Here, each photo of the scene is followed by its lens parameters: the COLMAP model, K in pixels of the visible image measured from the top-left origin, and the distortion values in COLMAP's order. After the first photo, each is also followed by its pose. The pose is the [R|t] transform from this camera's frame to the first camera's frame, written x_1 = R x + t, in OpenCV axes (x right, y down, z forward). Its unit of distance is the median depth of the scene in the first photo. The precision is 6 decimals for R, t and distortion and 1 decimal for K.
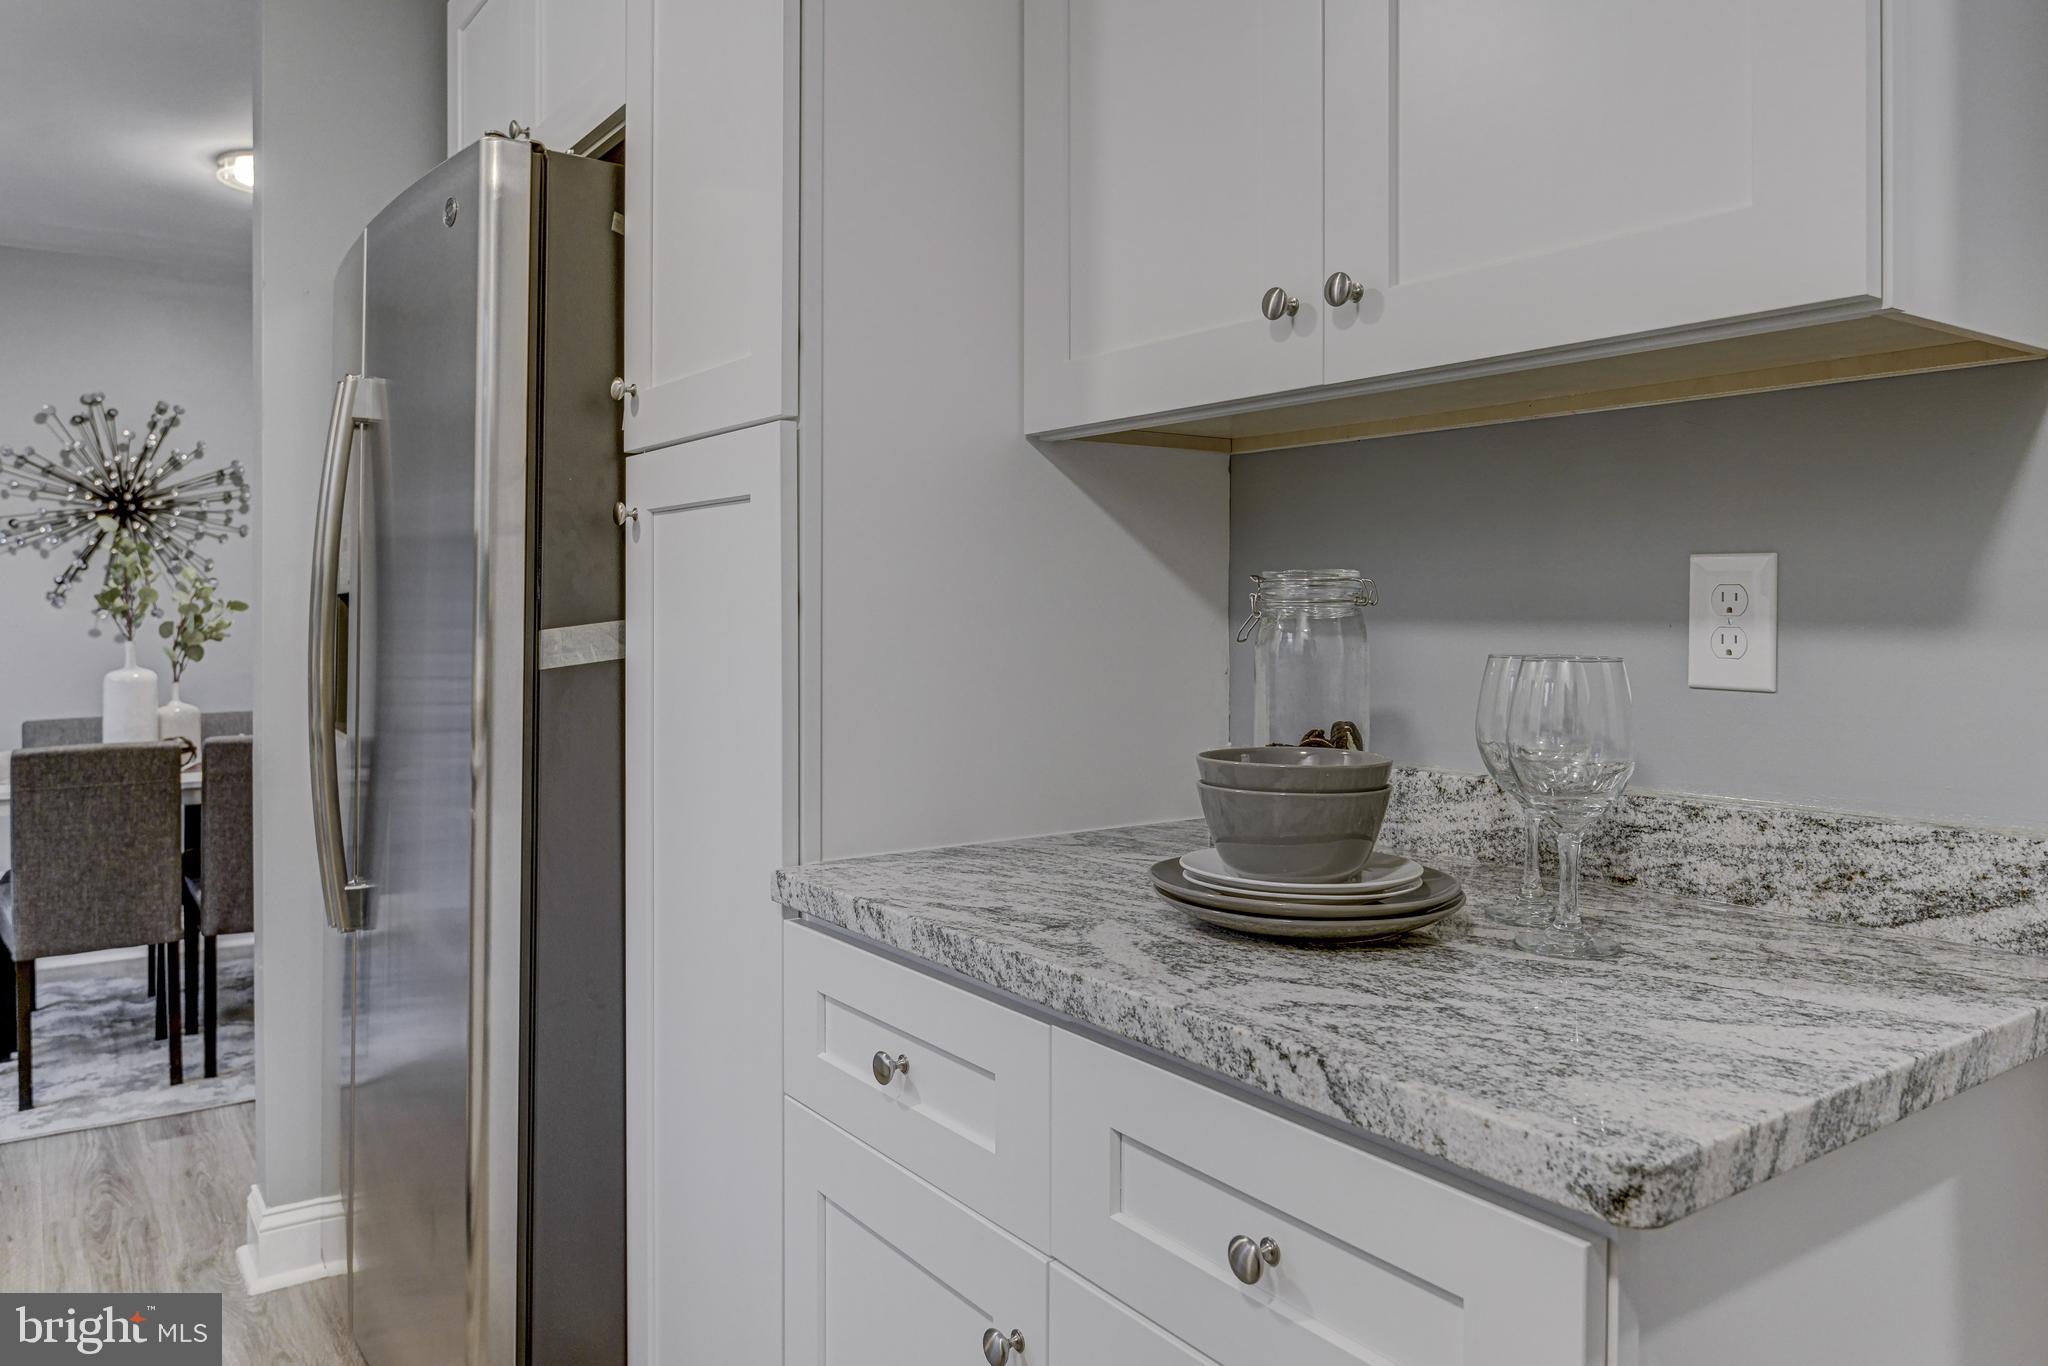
lens RADIAL K [[1439.9, 0, 1022.7], [0, 1439.9, 616.7], [0, 0, 1]] dist [-0.009423, -0.004216]
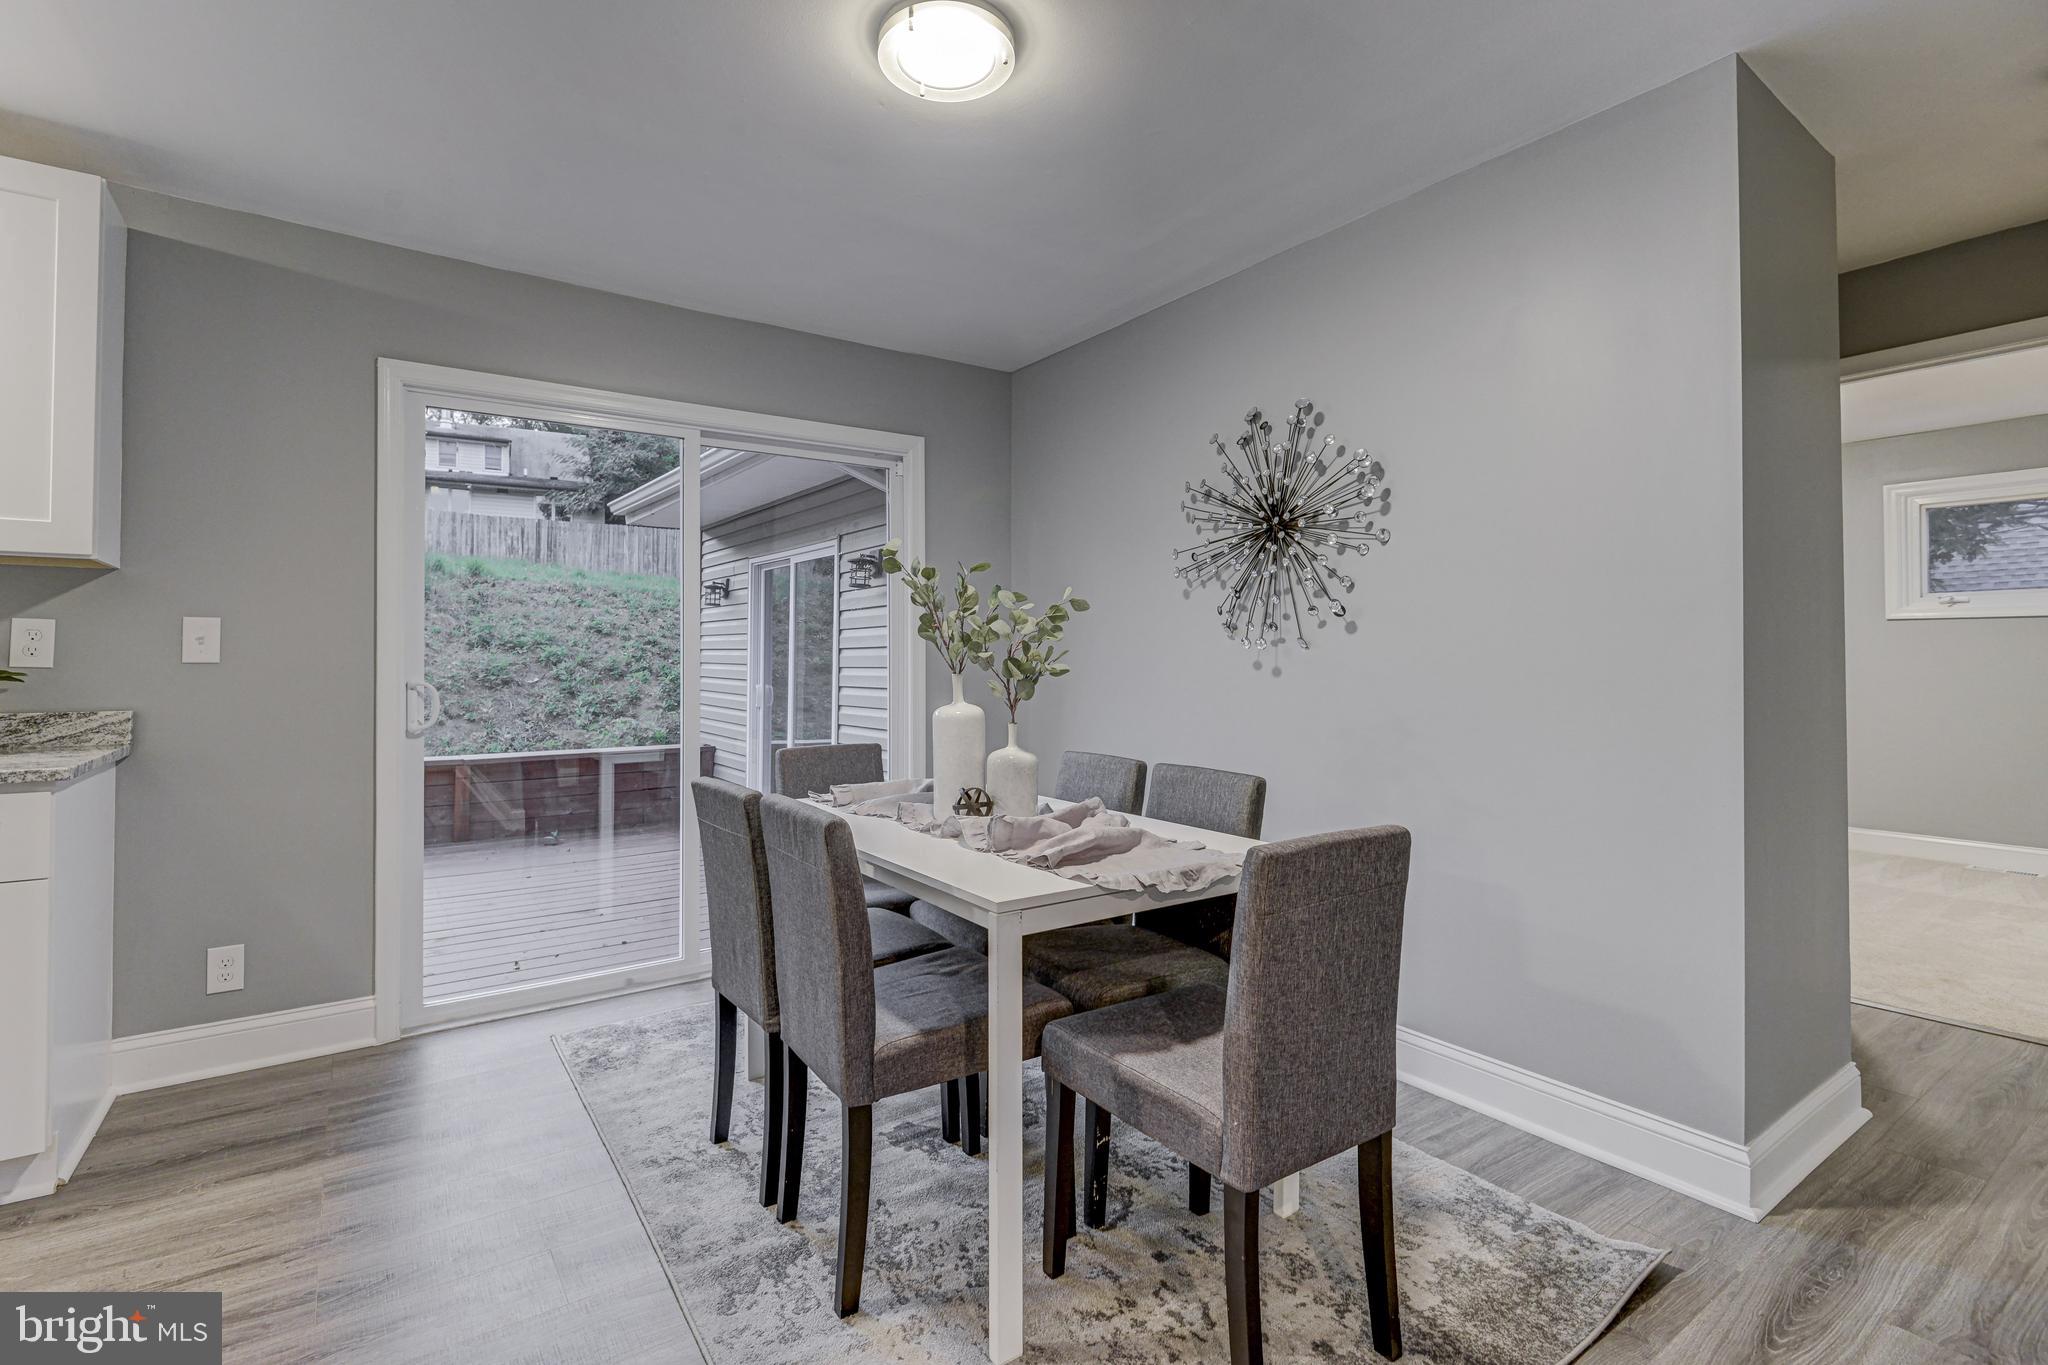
lens RADIAL K [[940.4, 0, 1003.5], [0, 940.4, 650.0], [0, 0, 1]] dist [-0.000800, -0.000822]
pose [[0.000418, -0.007163, -0.999974, -0.034465], [-0.002186, 0.999972, -0.007164, 0.006053], [0.999998, 0.002189, 0.000402, 0.835218]]
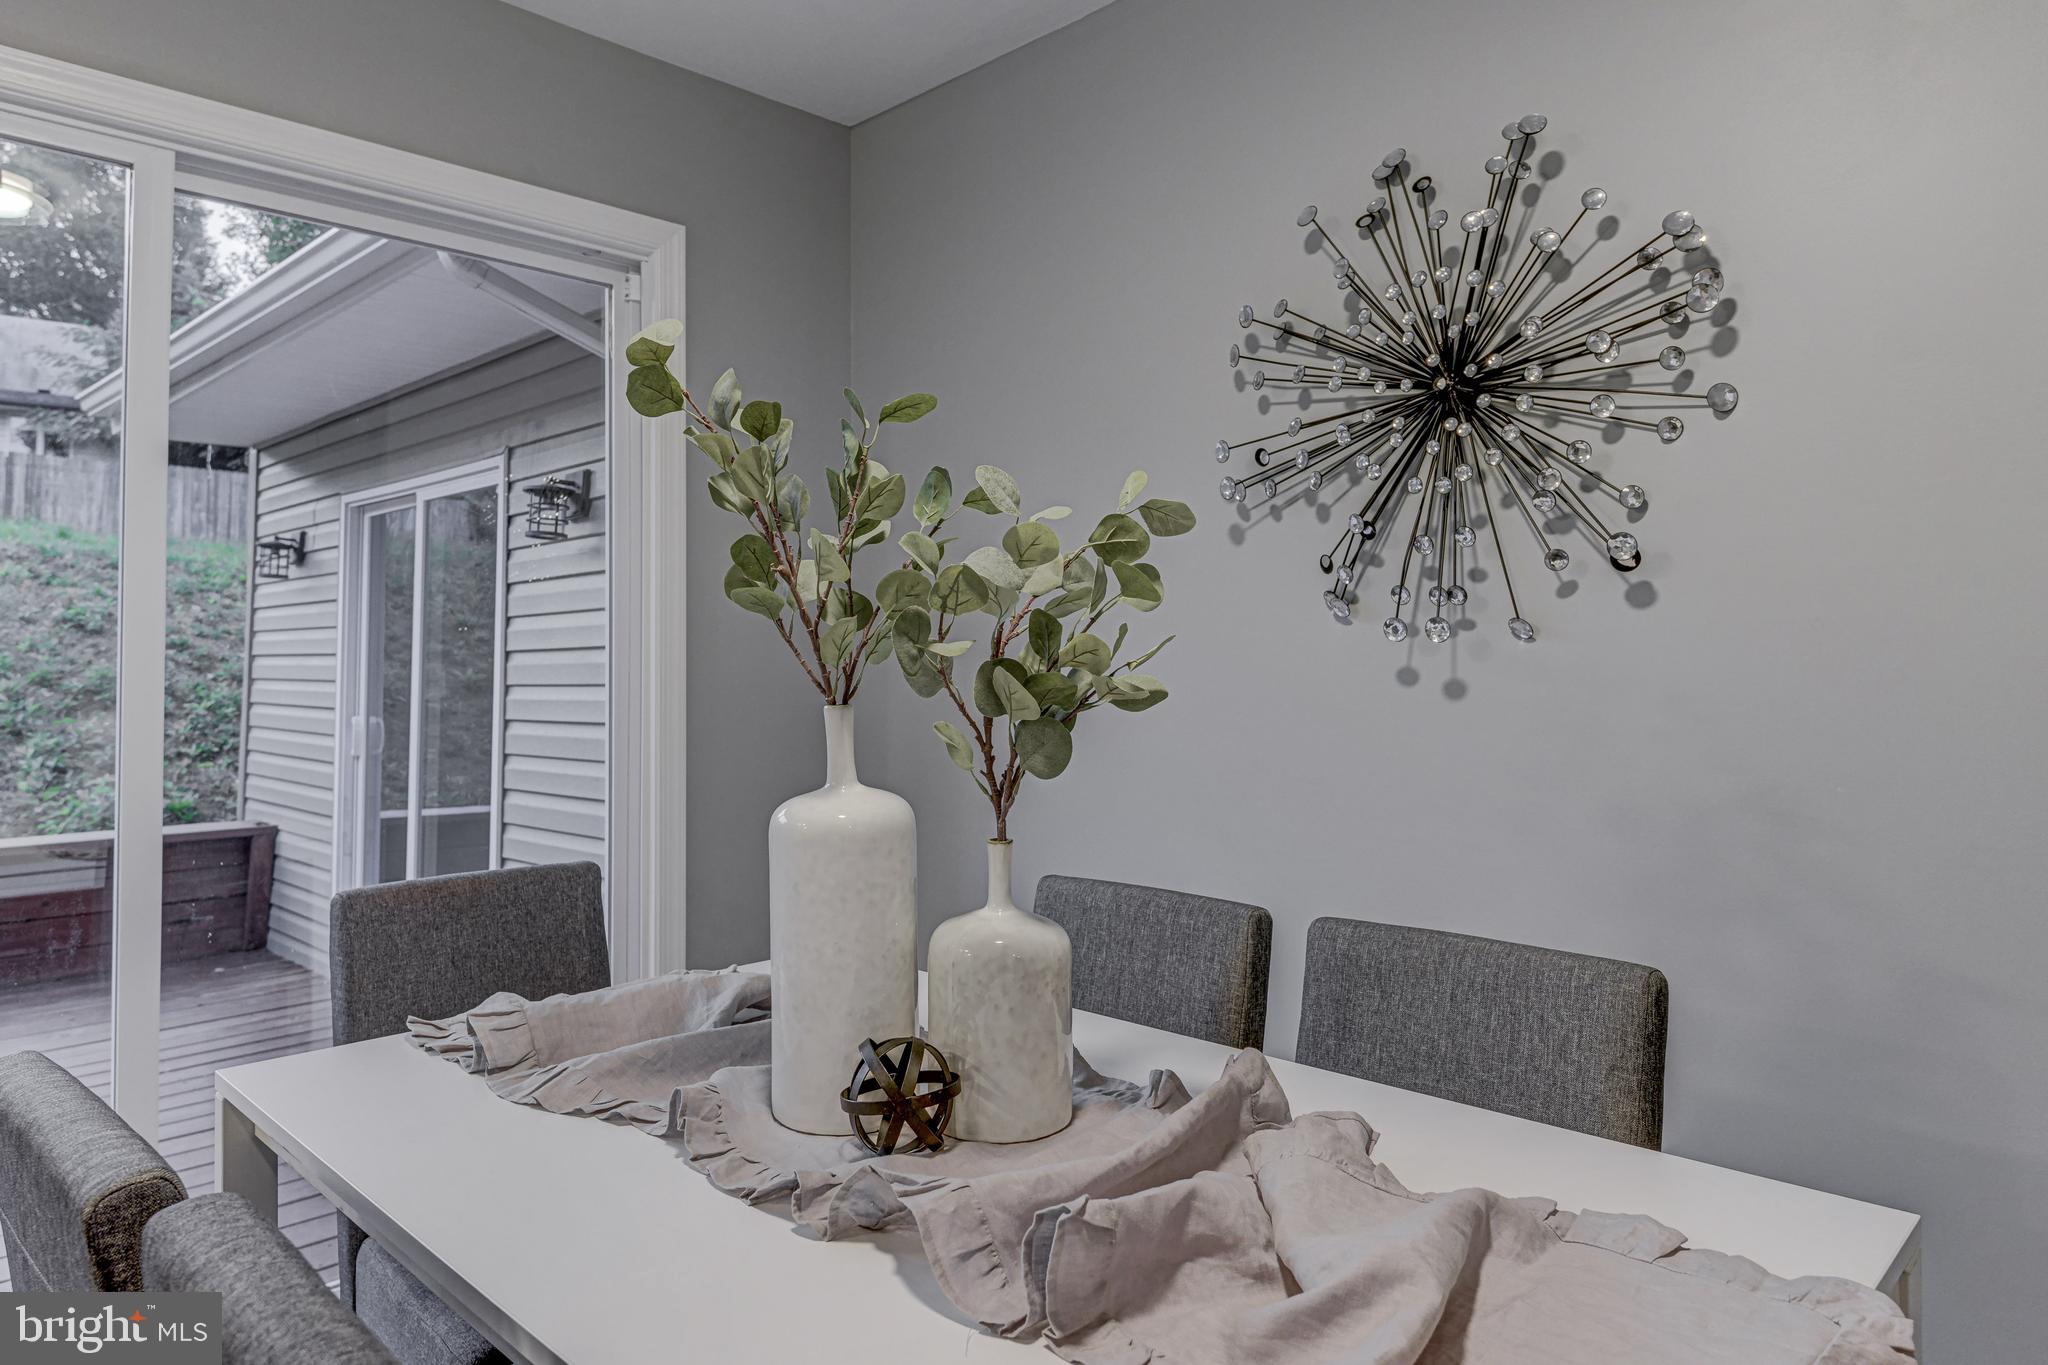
lens RADIAL K [[1281.2, 0, 1002.7], [0, 1281.2, 621.7], [0, 0, 1]] dist [-0.006047, -0.002997]
pose [[0.192605, -0.035029, -0.980651, -0.273920], [0.003105, 0.999379, -0.035088, 0.007880], [0.981271, 0.003714, 0.192594, 0.796798]]
